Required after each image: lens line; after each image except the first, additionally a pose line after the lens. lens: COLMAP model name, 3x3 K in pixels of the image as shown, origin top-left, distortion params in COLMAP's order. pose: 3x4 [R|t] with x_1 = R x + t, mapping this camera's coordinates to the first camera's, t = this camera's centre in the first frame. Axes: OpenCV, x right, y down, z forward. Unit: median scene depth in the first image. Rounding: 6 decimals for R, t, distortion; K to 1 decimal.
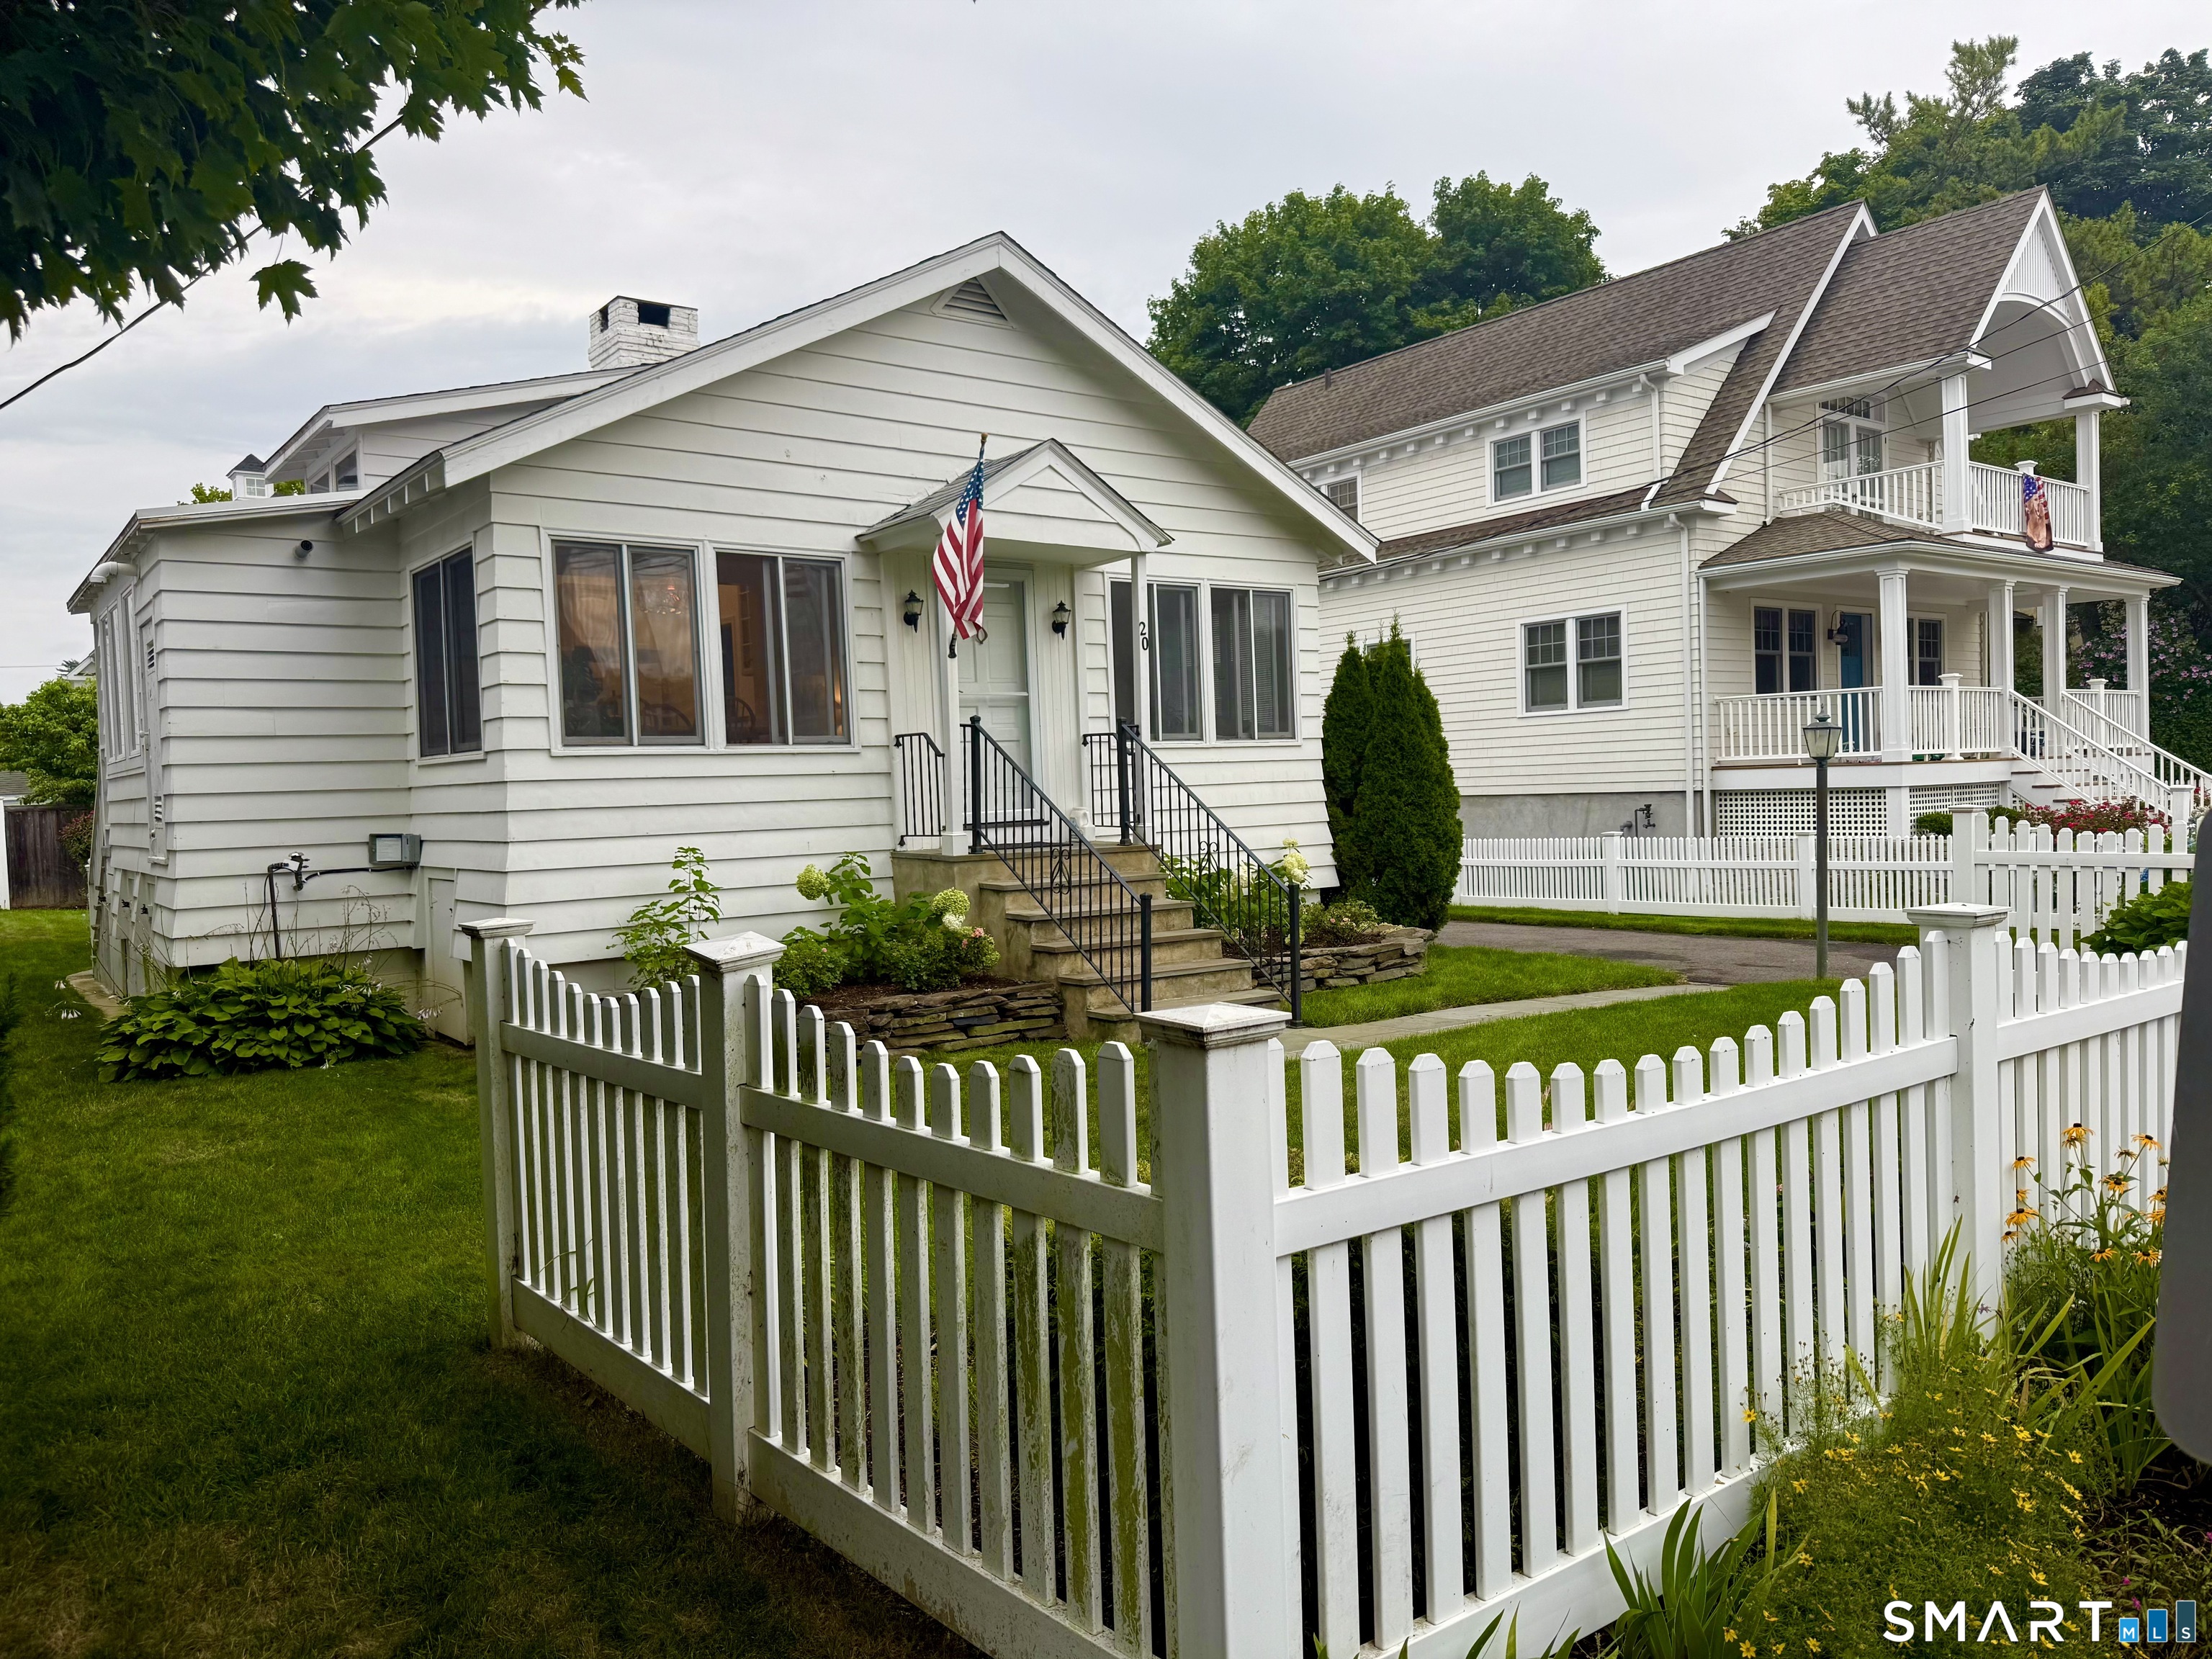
lens RADIAL K [[1597.2, 0, 1106.0], [0, 1597.2, 829.5], [0, 0, 1]] dist [0.163379, -0.229030]
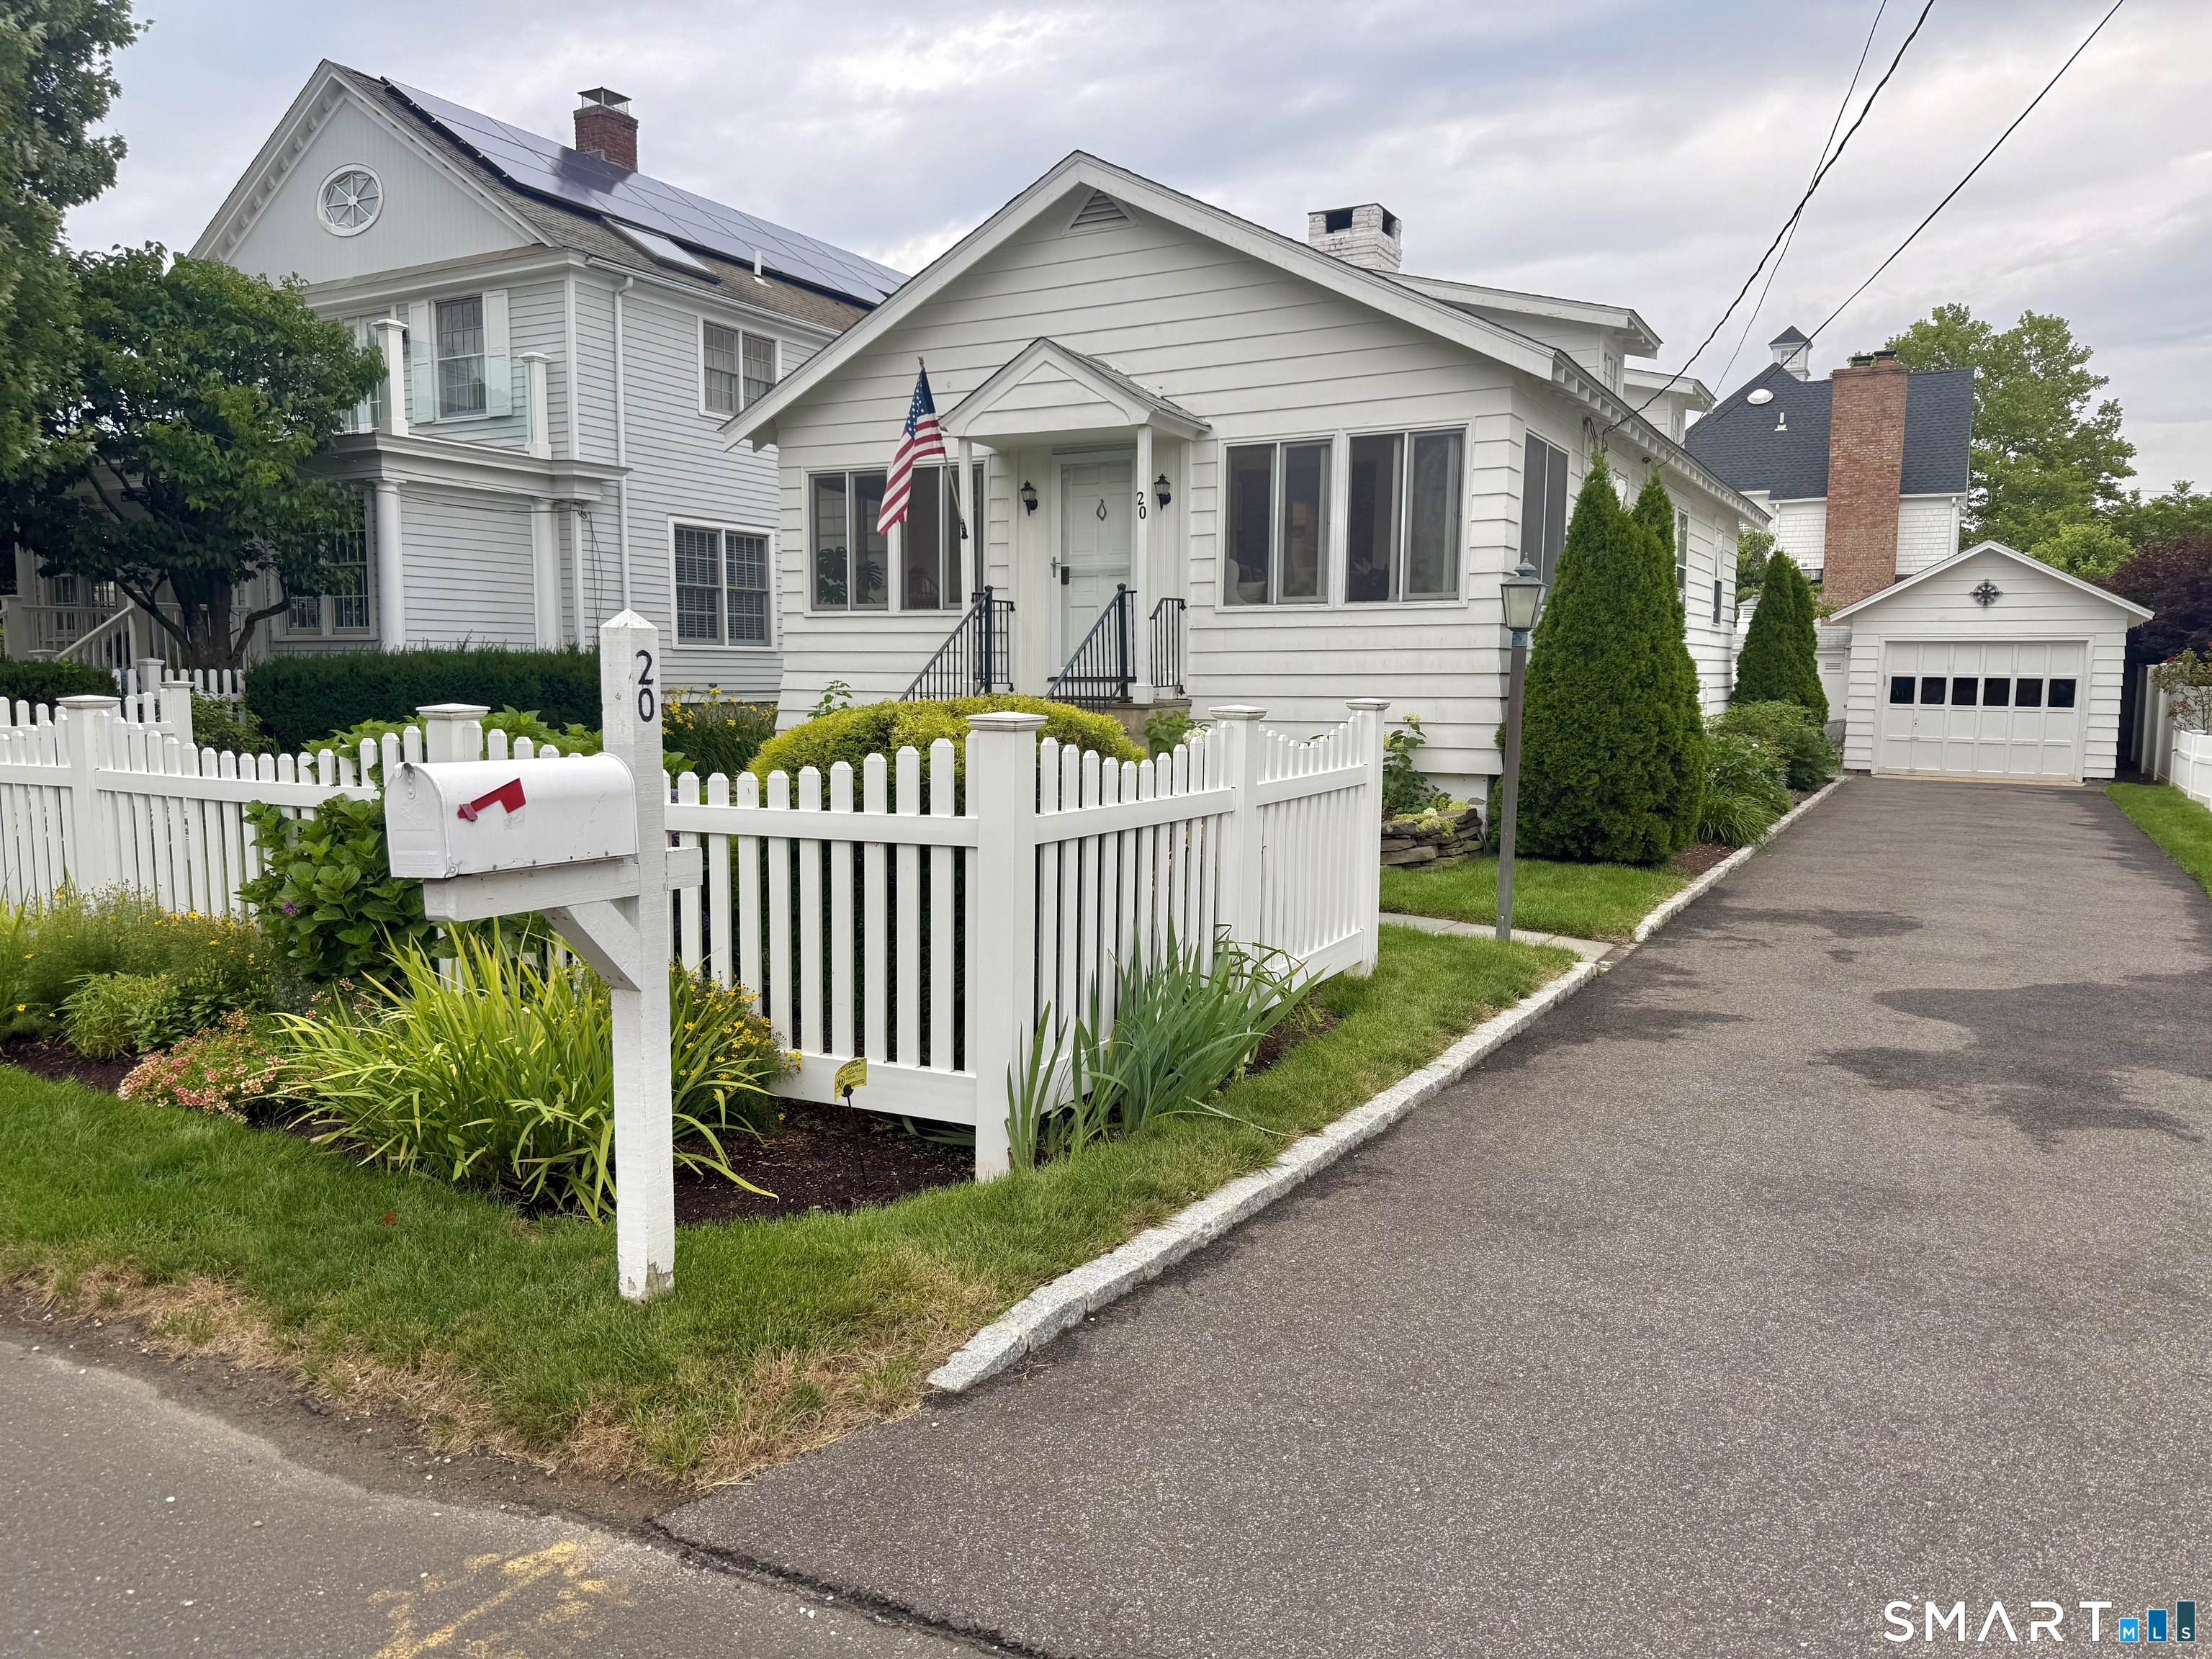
lens RADIAL K [[1597.2, 0, 1106.0], [0, 1597.2, 829.5], [0, 0, 1]] dist [0.163379, -0.229030]
pose [[0.383379, 0.133807, -0.913847, 0.930271], [-0.036784, 0.990877, 0.129654, -0.042424], [0.922858, -0.016091, 0.384803, 0.518590]]
